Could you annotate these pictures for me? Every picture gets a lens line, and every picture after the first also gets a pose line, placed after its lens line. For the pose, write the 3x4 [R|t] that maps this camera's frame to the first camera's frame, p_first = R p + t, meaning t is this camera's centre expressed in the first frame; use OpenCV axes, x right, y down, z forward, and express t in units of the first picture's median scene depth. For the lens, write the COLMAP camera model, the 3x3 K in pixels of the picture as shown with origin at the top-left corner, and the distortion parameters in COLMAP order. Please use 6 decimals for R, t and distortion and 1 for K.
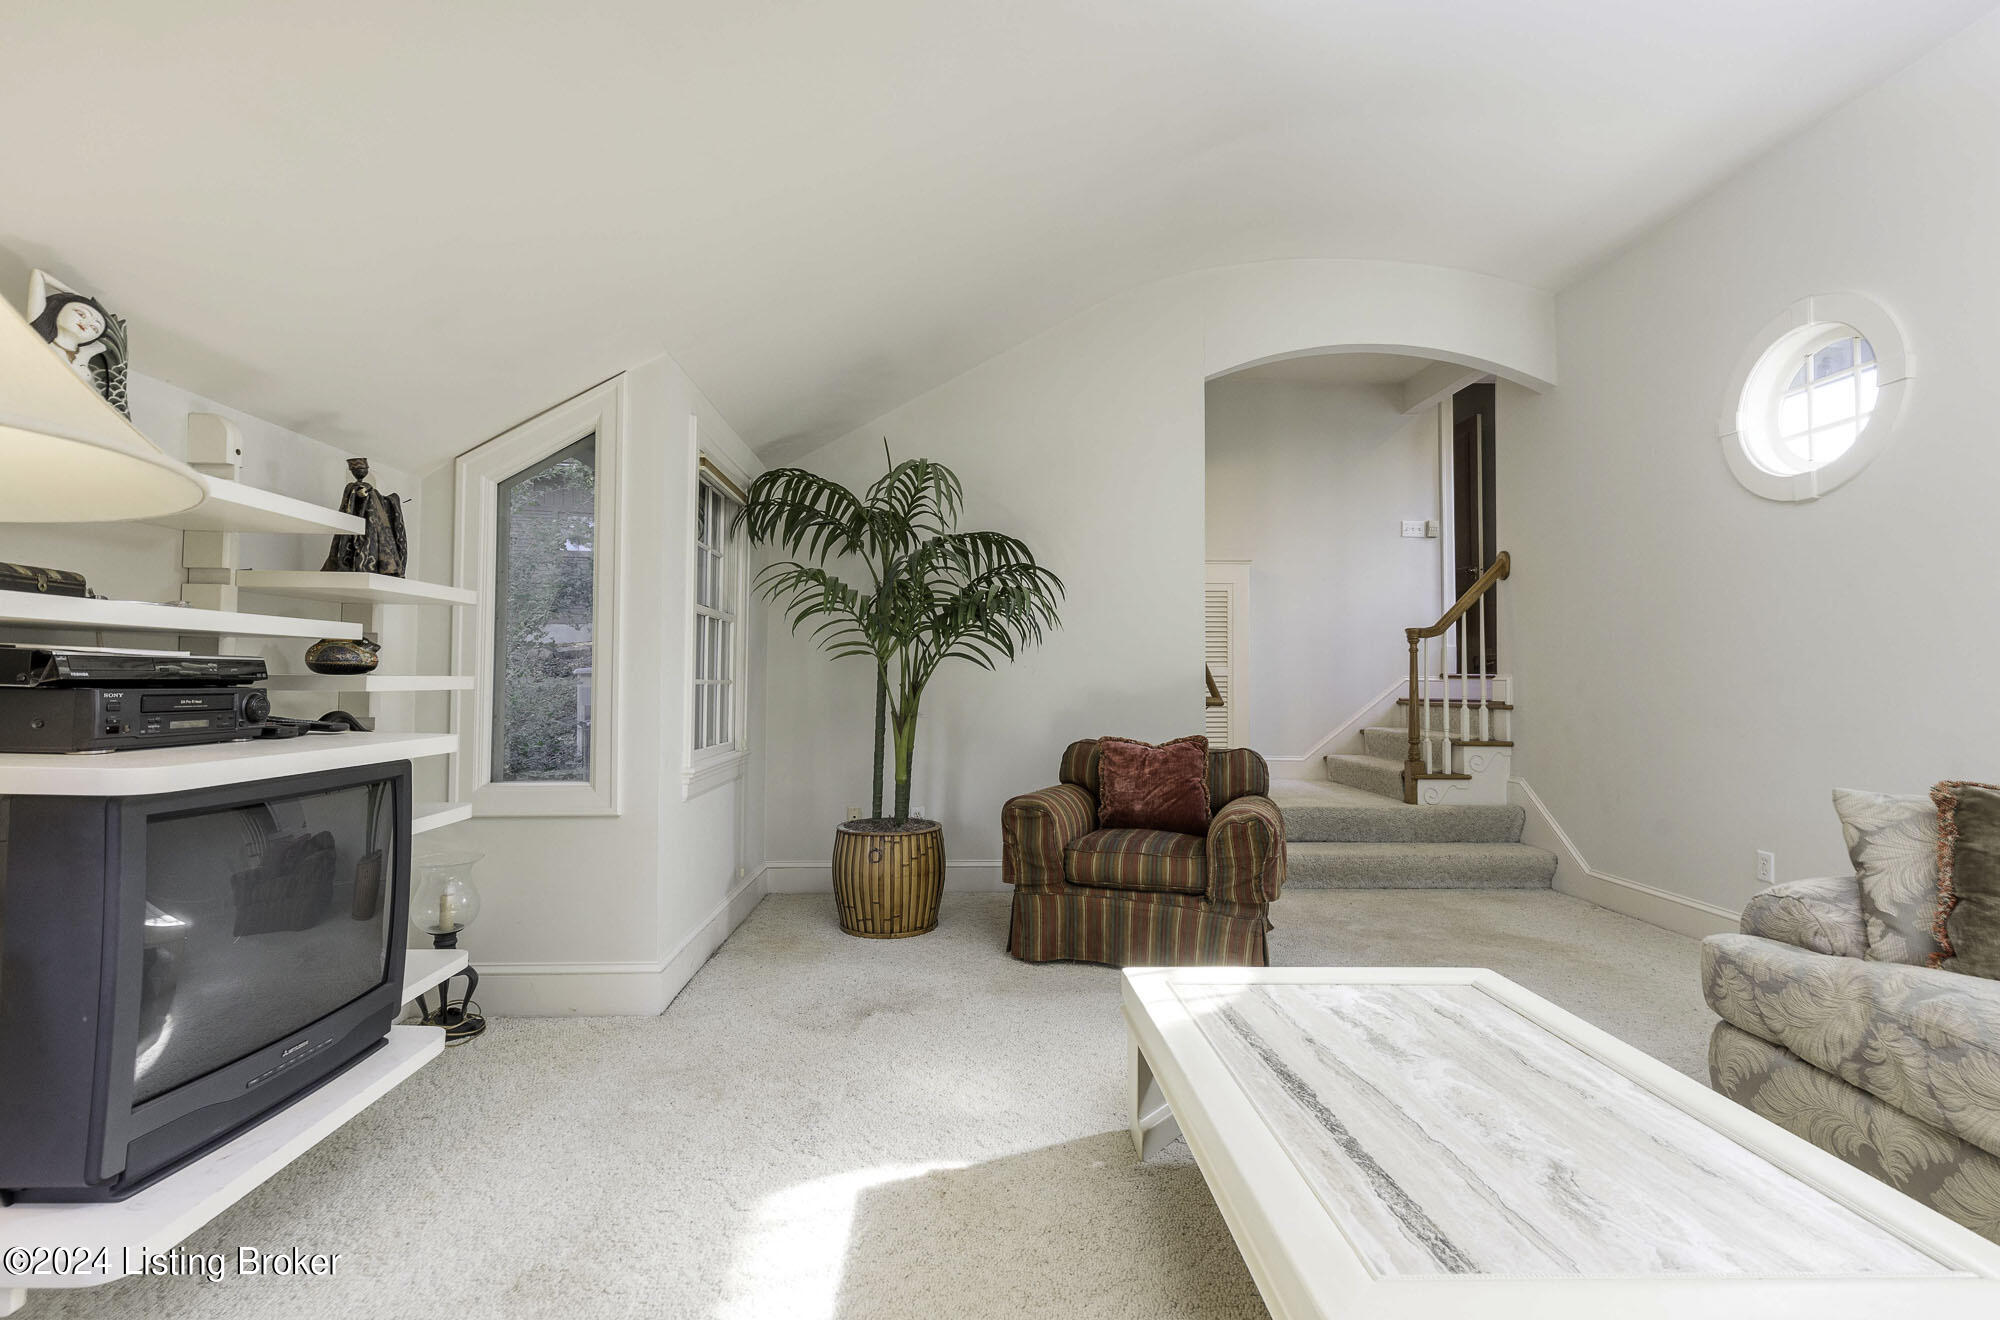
lens RADIAL K [[909.0, 0, 1000.1], [0, 909.0, 659.6], [0, 0, 1]] dist [0.009267, -0.000401]
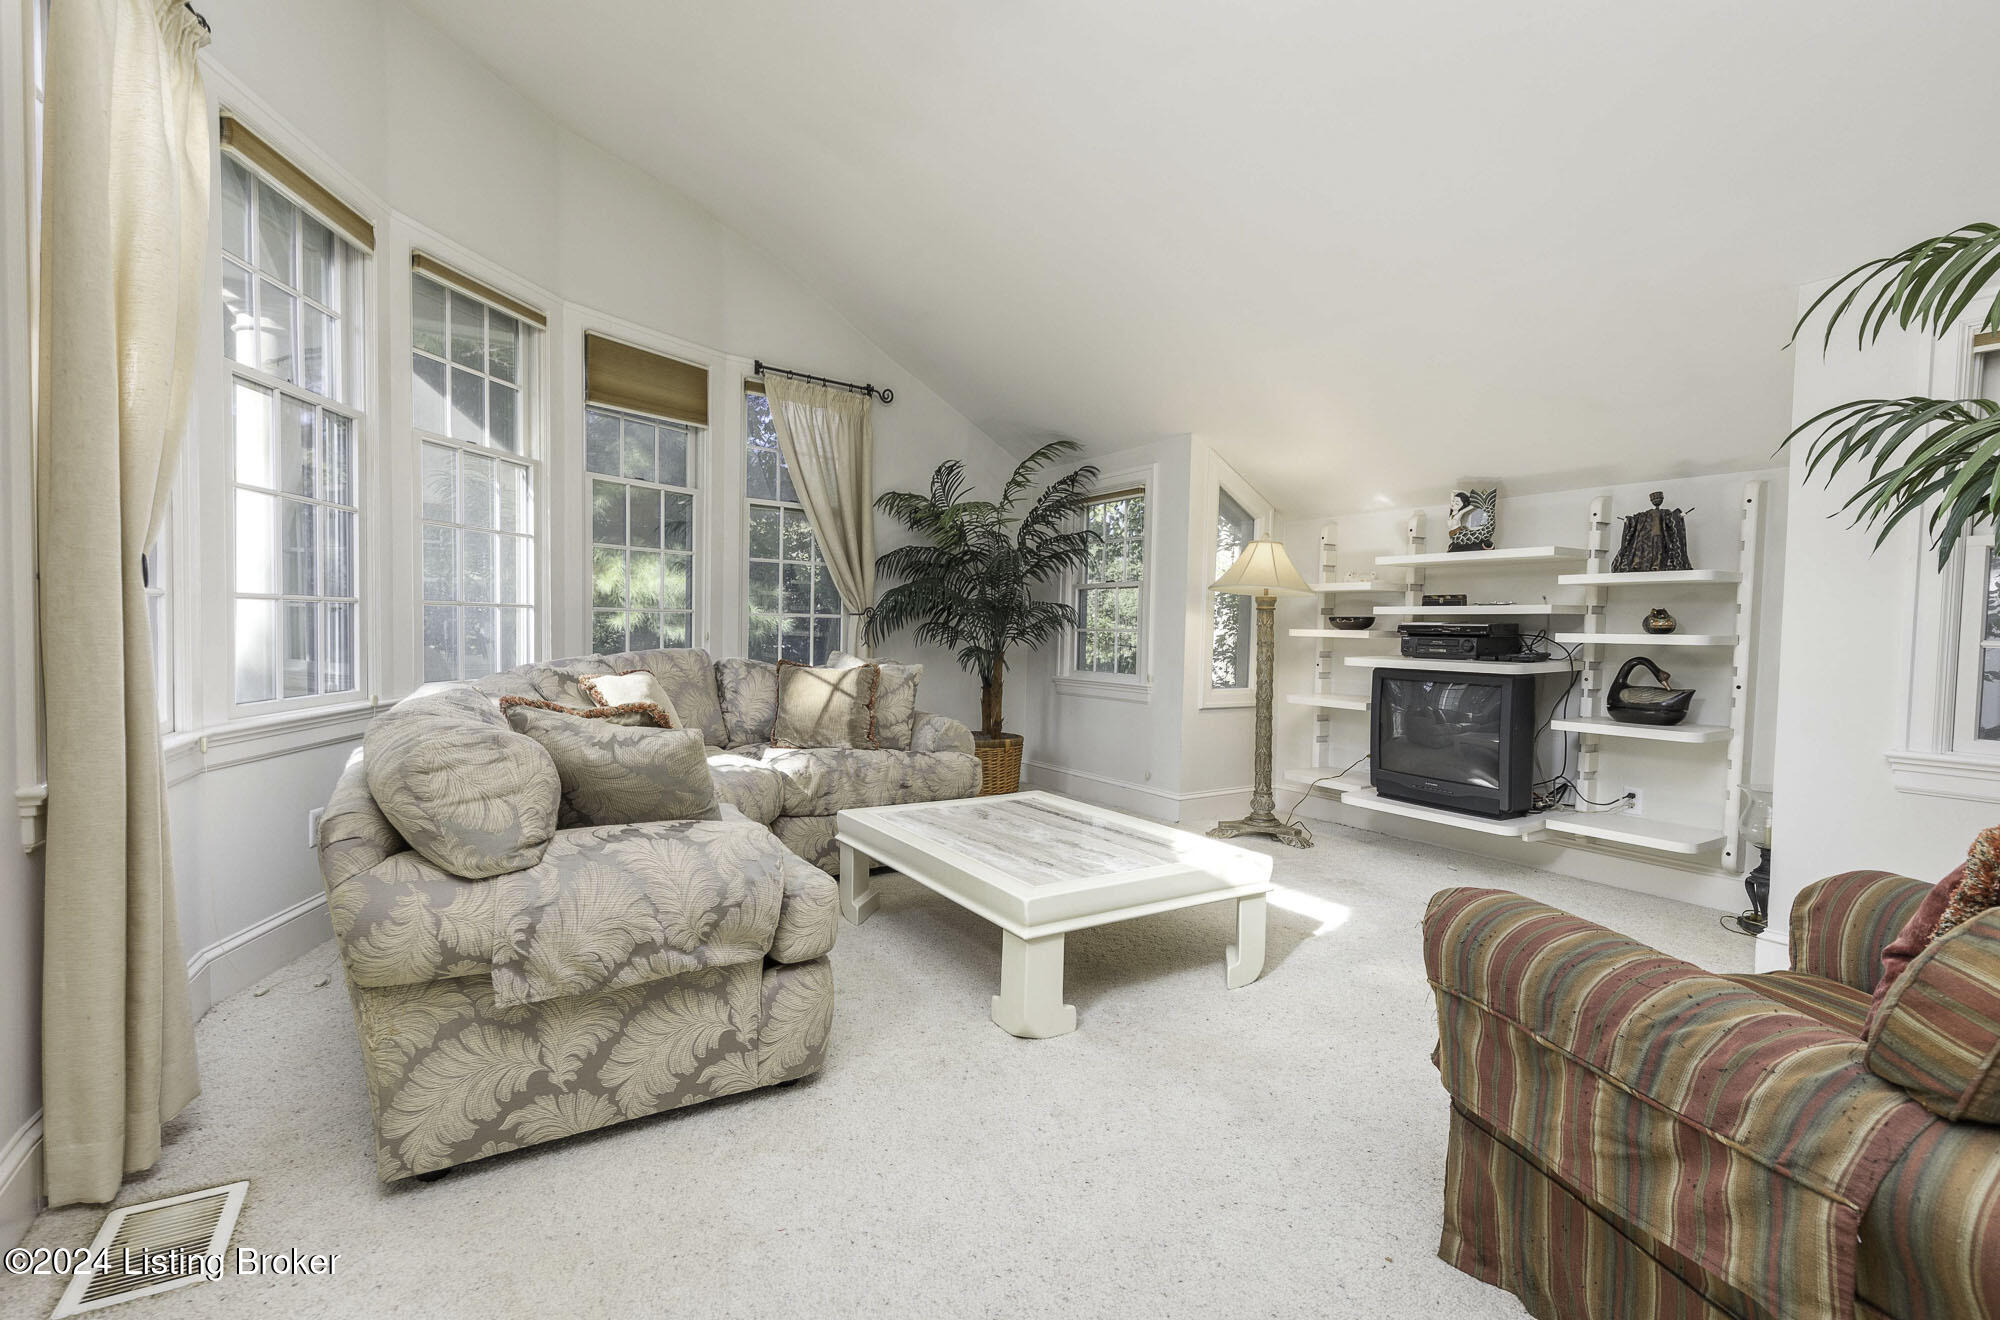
lens RADIAL K [[909.0, 0, 994.3], [0, 909.0, 659.5], [0, 0, 1]] dist [0.009267, -0.000401]
pose [[-0.866888, -0.005526, -0.498473, 1.420690], [-0.013881, 0.999818, 0.013056, 0.072288], [0.498310, 0.018238, -0.866807, 2.456182]]
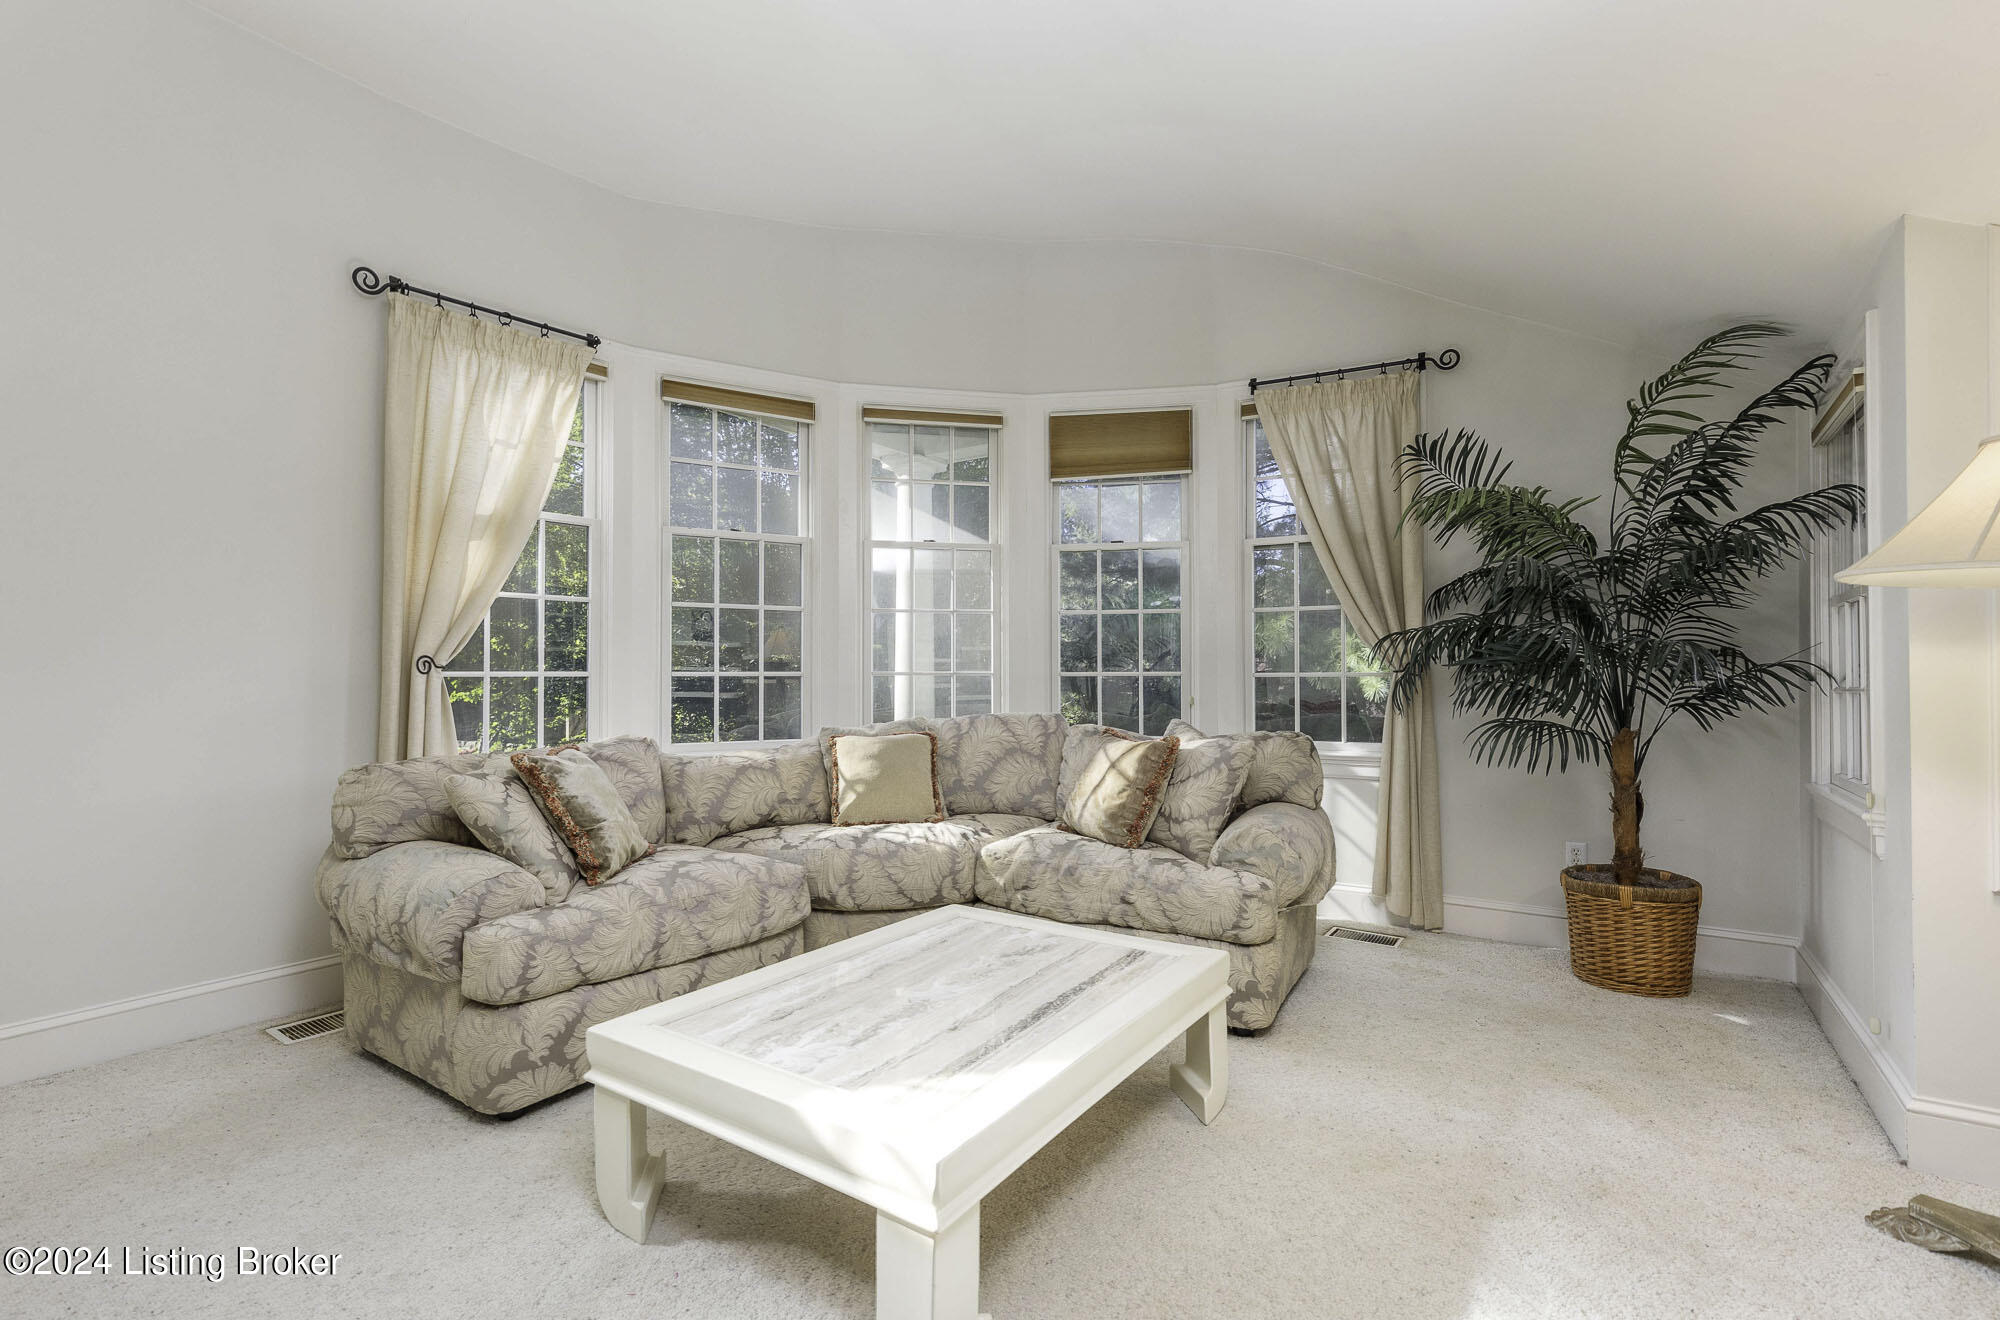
lens RADIAL K [[909.0, 0, 990.6], [0, 909.0, 665.5], [0, 0, 1]] dist [0.009267, -0.000401]
pose [[-0.799641, 0.003351, 0.600470, -0.331245], [-0.019840, 0.999291, -0.031998, 0.040402], [-0.600151, -0.037500, -0.799007, 1.910023]]
